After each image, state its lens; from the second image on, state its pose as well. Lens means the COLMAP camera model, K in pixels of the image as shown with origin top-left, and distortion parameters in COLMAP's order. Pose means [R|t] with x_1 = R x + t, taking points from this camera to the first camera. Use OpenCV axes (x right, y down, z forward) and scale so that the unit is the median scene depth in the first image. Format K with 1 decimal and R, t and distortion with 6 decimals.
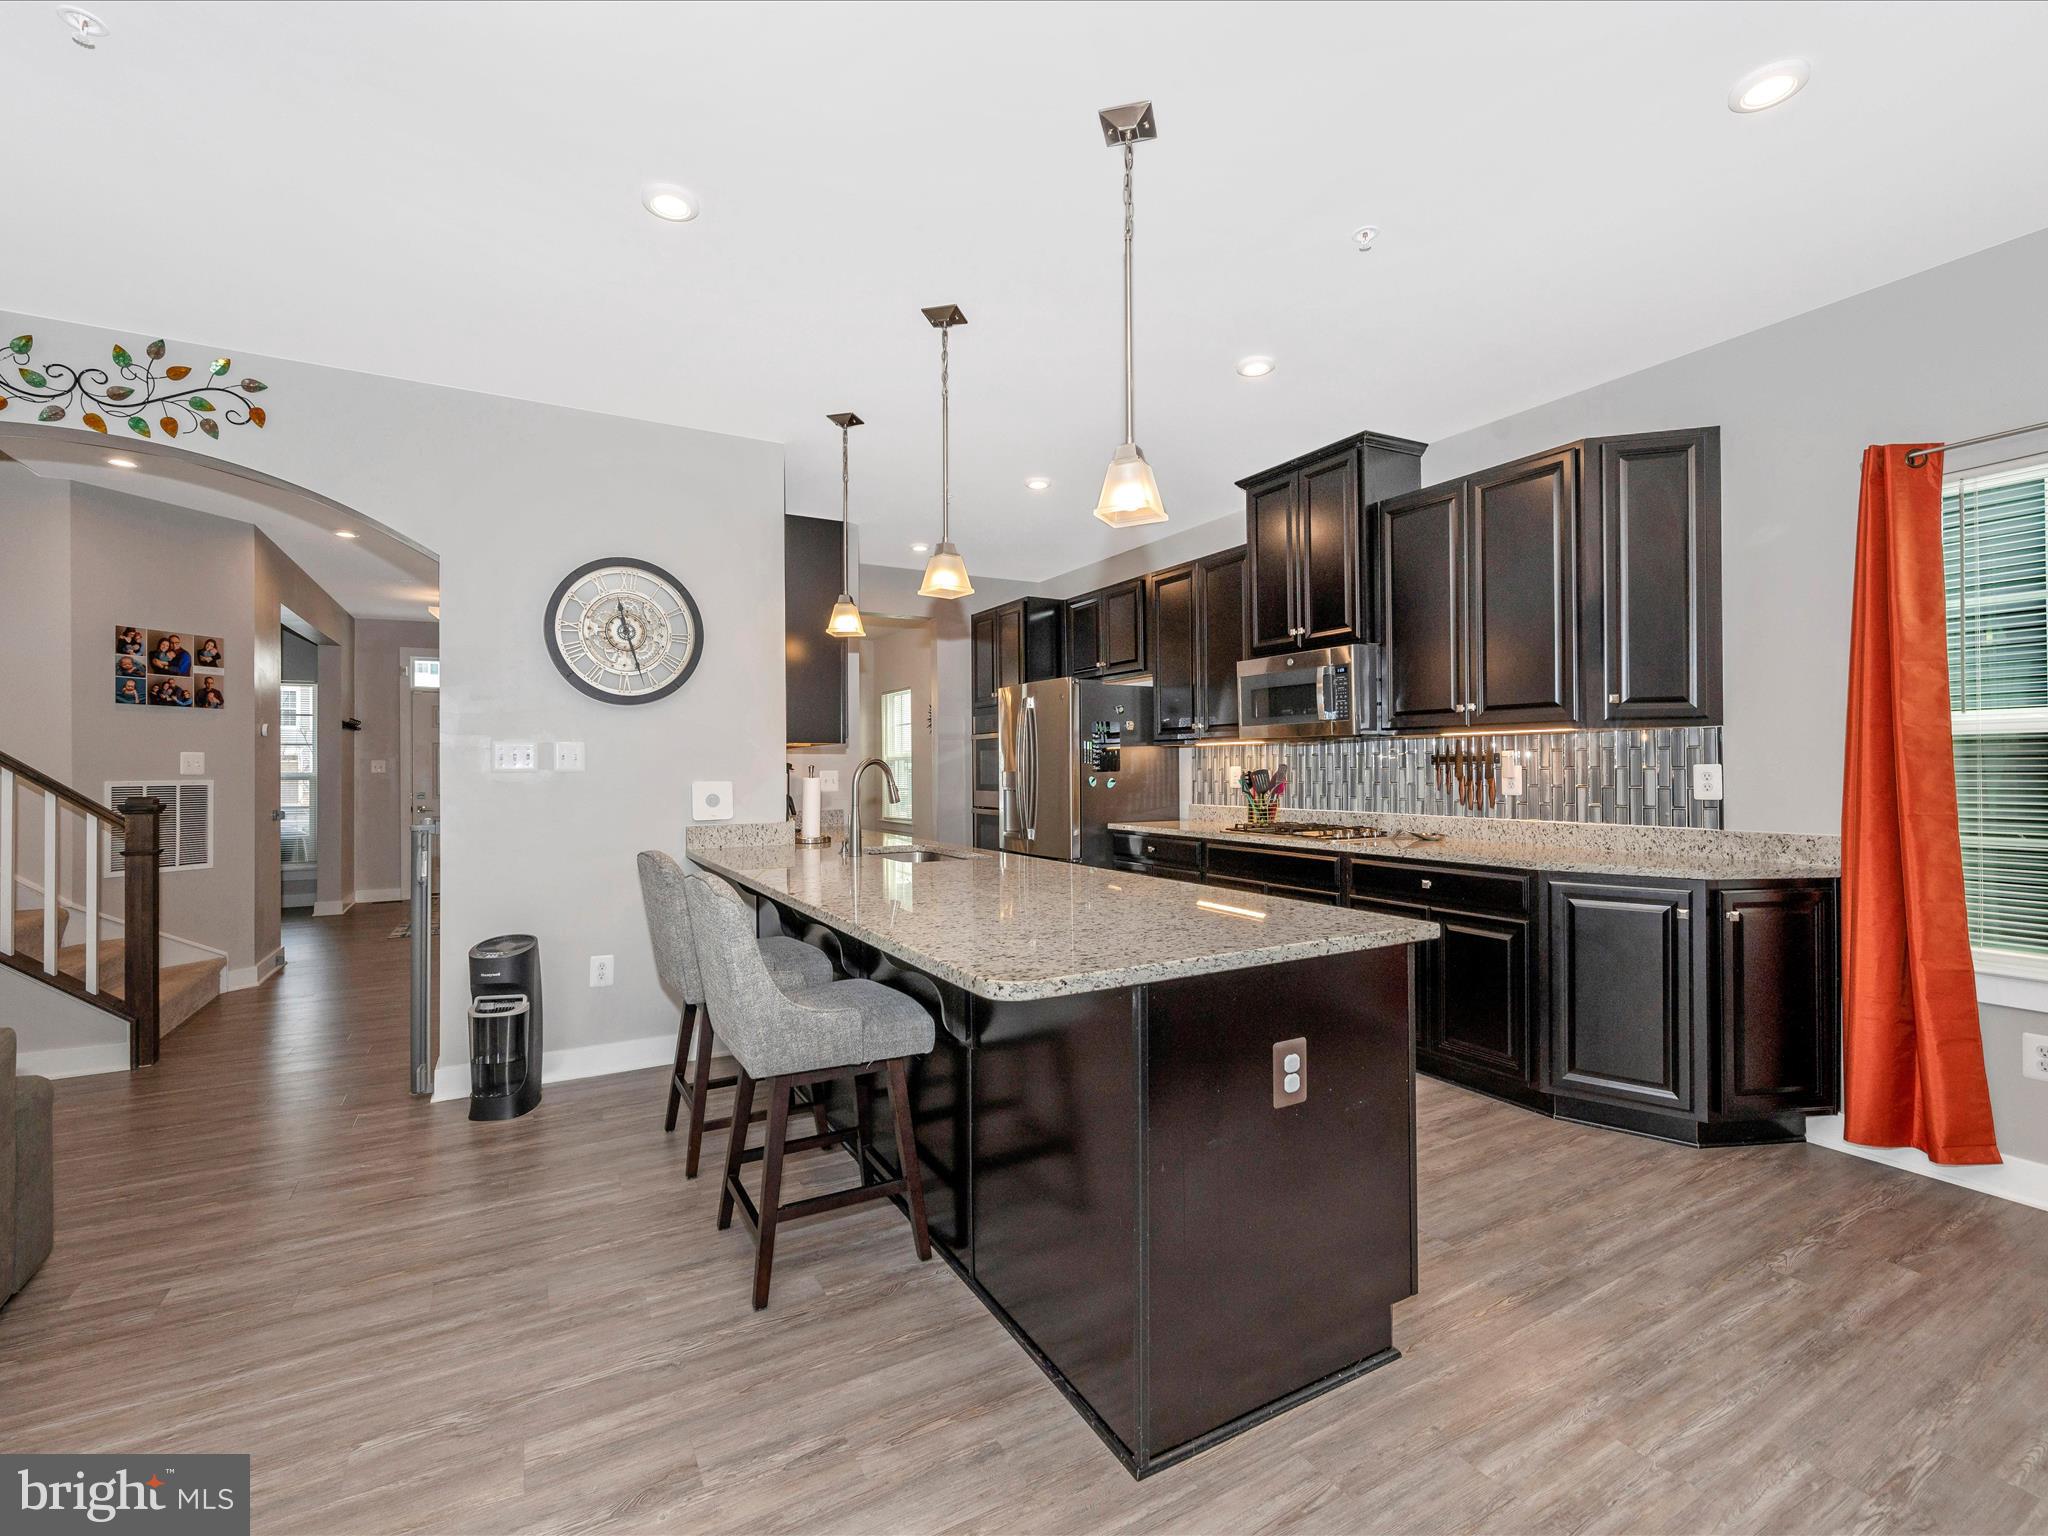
lens RADIAL K [[914.7, 0, 1031.2], [0, 914.7, 762.6], [0, 0, 1]] dist [0.004184, -0.002063]
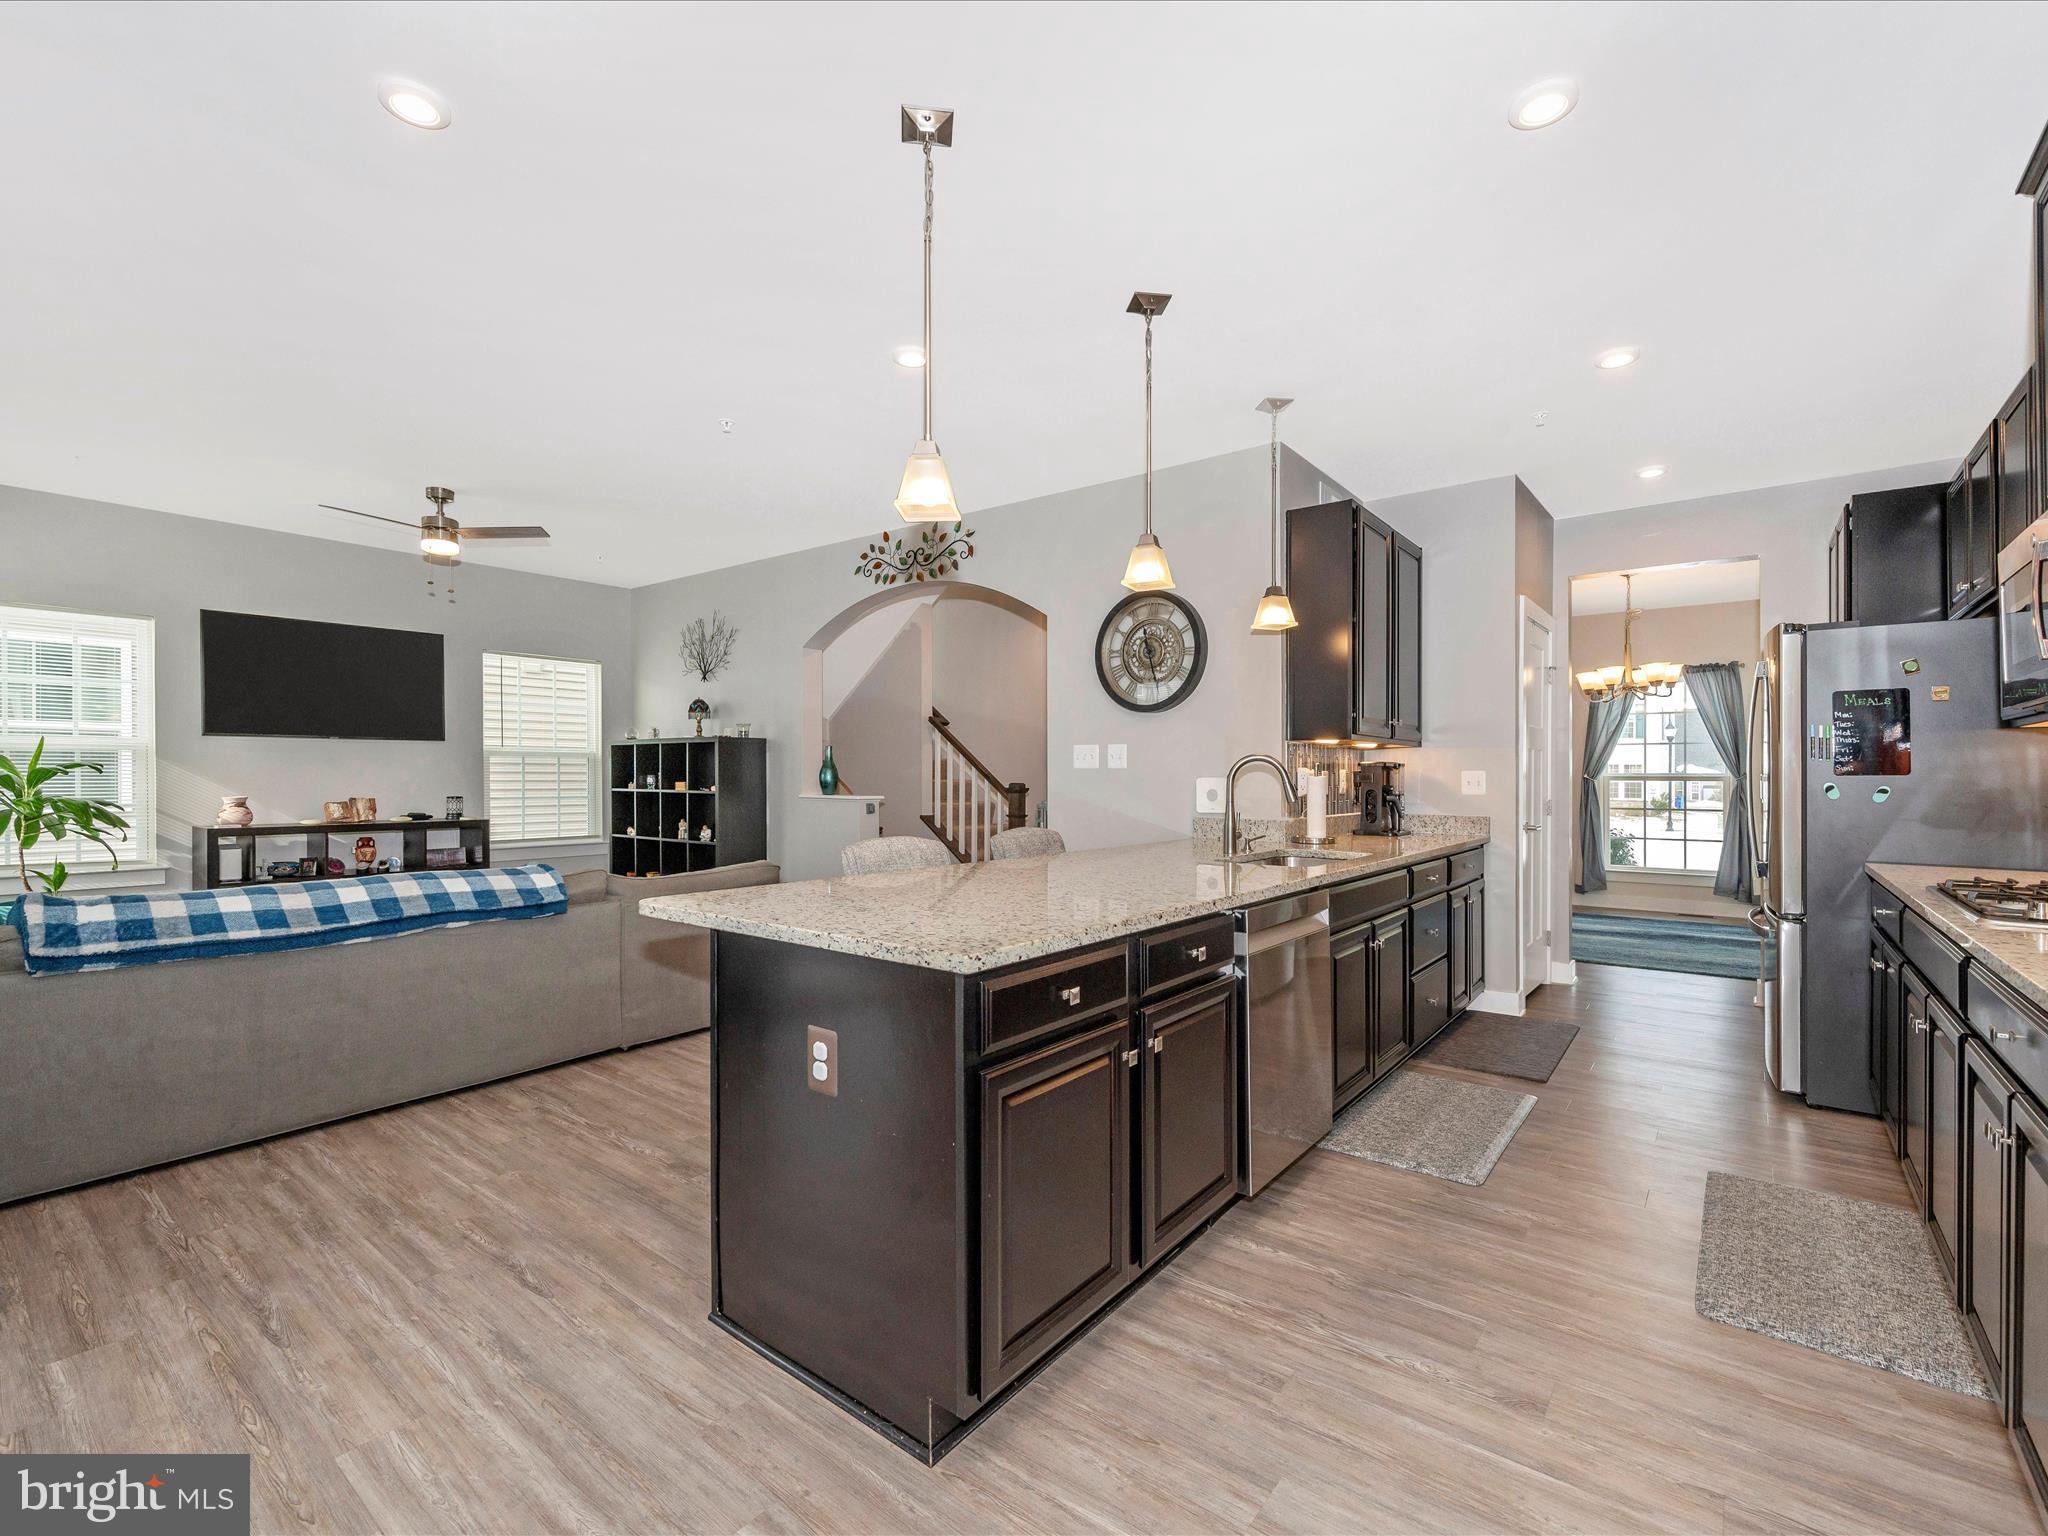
lens RADIAL K [[914.7, 0, 1020.7], [0, 914.7, 779.2], [0, 0, 1]] dist [0.004184, -0.002063]
pose [[0.374276, 0.012832, -0.927228, 0.599407], [-0.001387, 0.999911, 0.013278, 0.008793], [0.927316, -0.003684, 0.374261, 0.386513]]
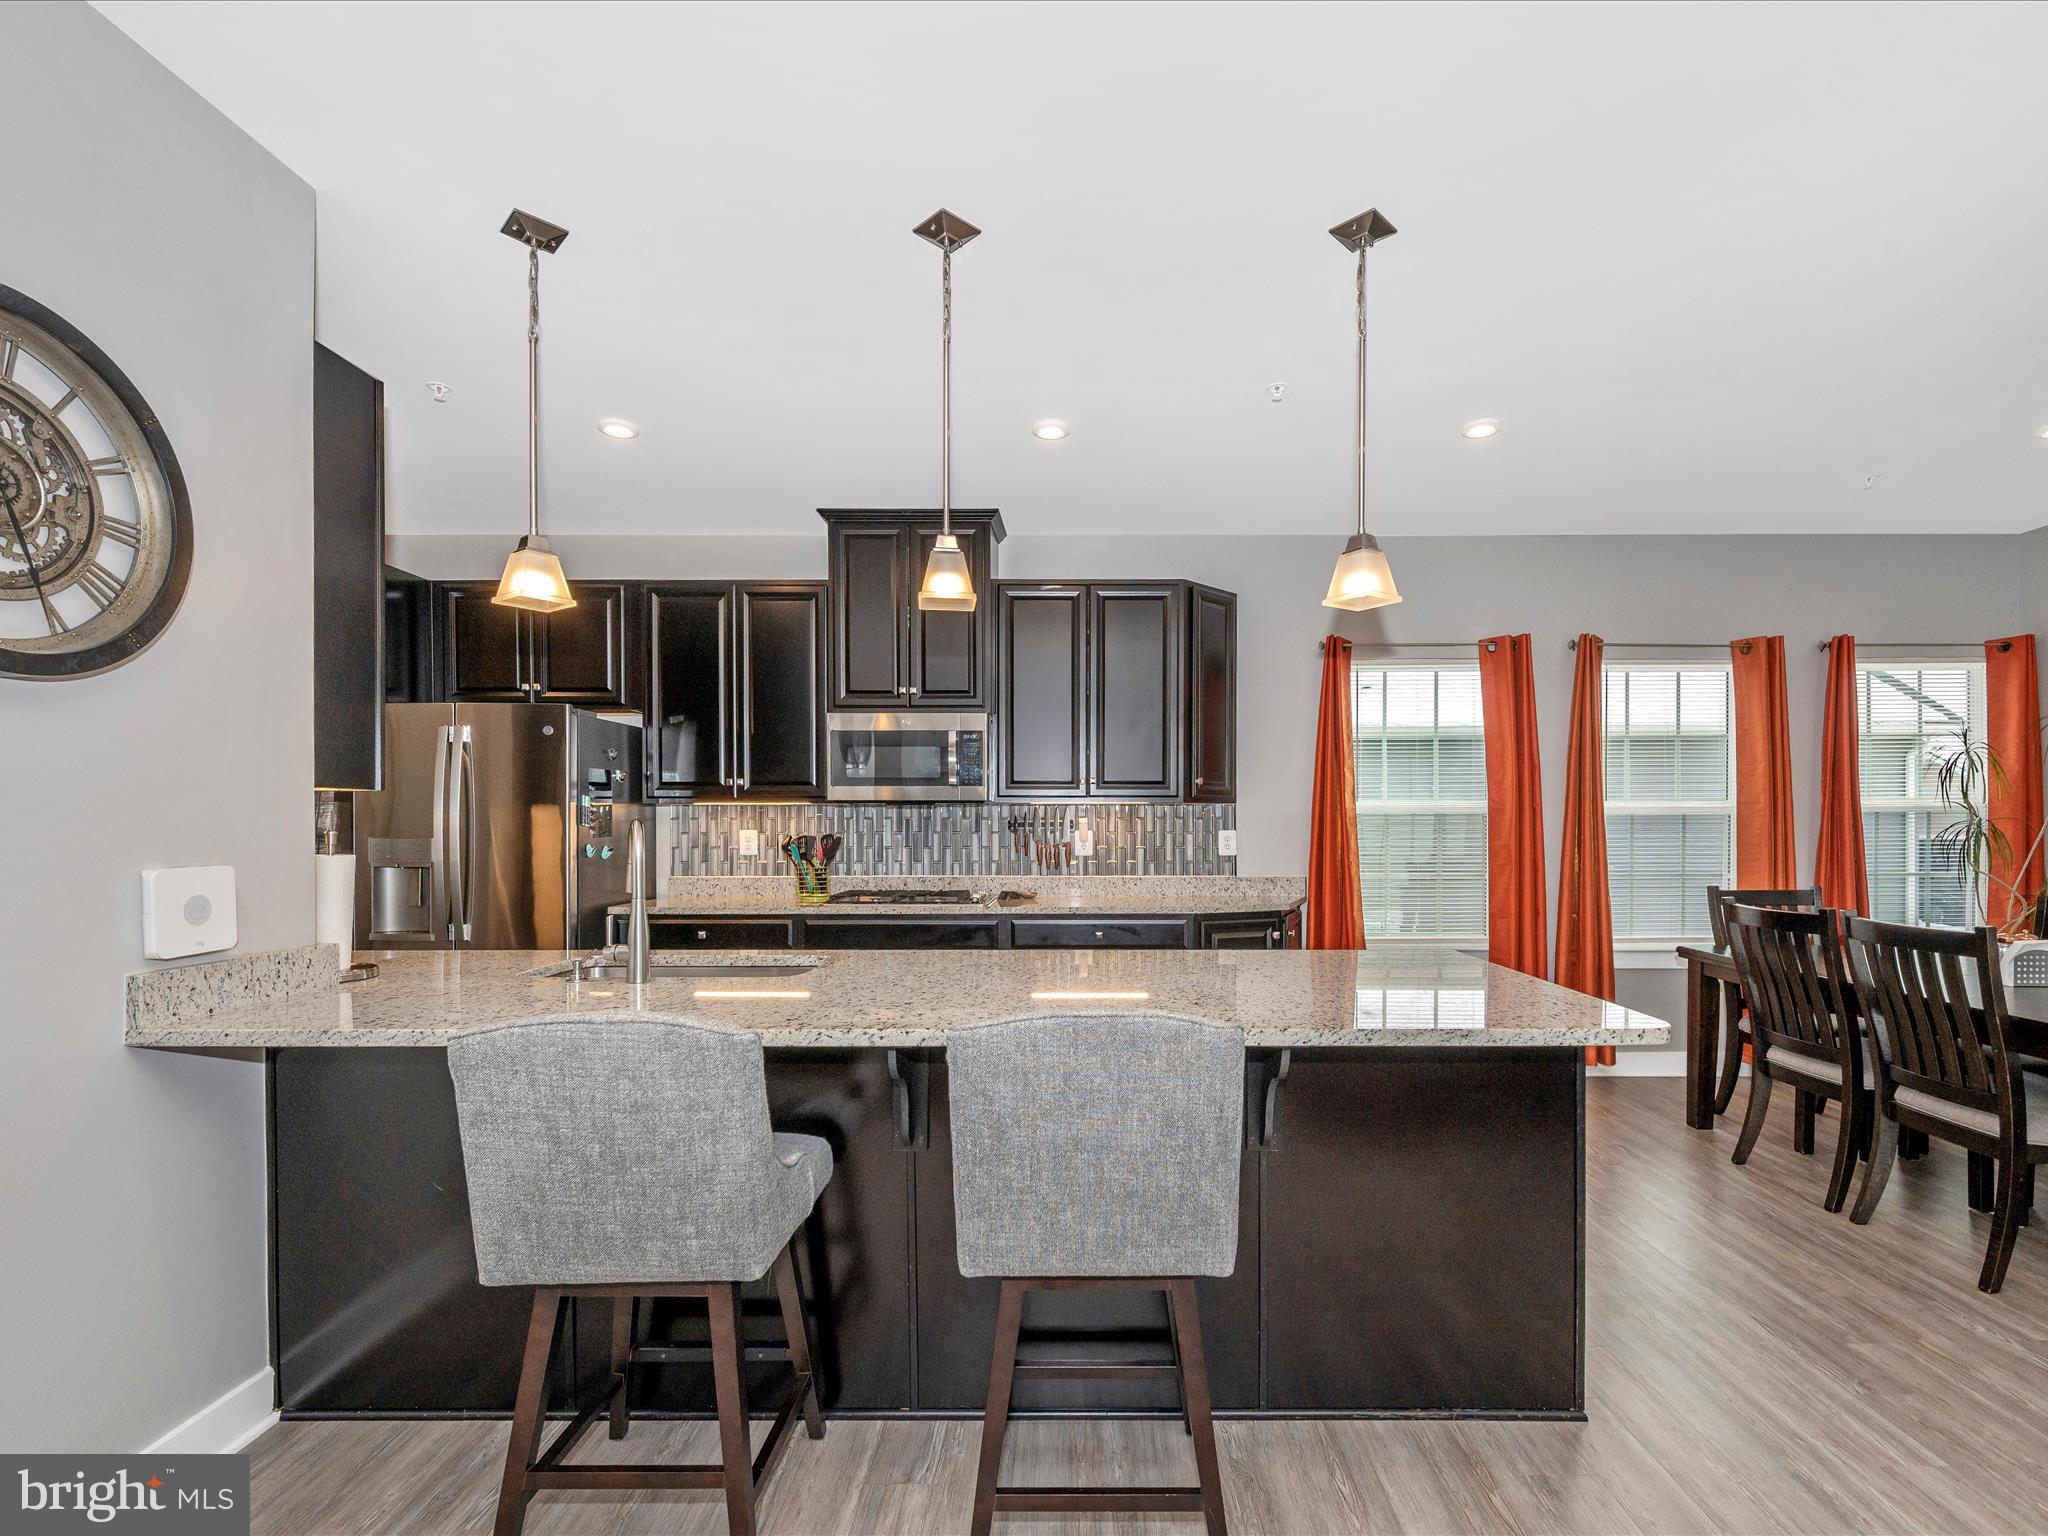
lens RADIAL K [[956.8, 0, 1056.8], [0, 956.8, 822.5], [0, 0, 1]] dist [-0.003748, -0.000220]
pose [[0.503987, 0.004544, 0.863699, -0.568741], [-0.008230, 0.999966, -0.000459, -0.006199], [-0.863672, -0.006877, 0.504007, 0.410291]]
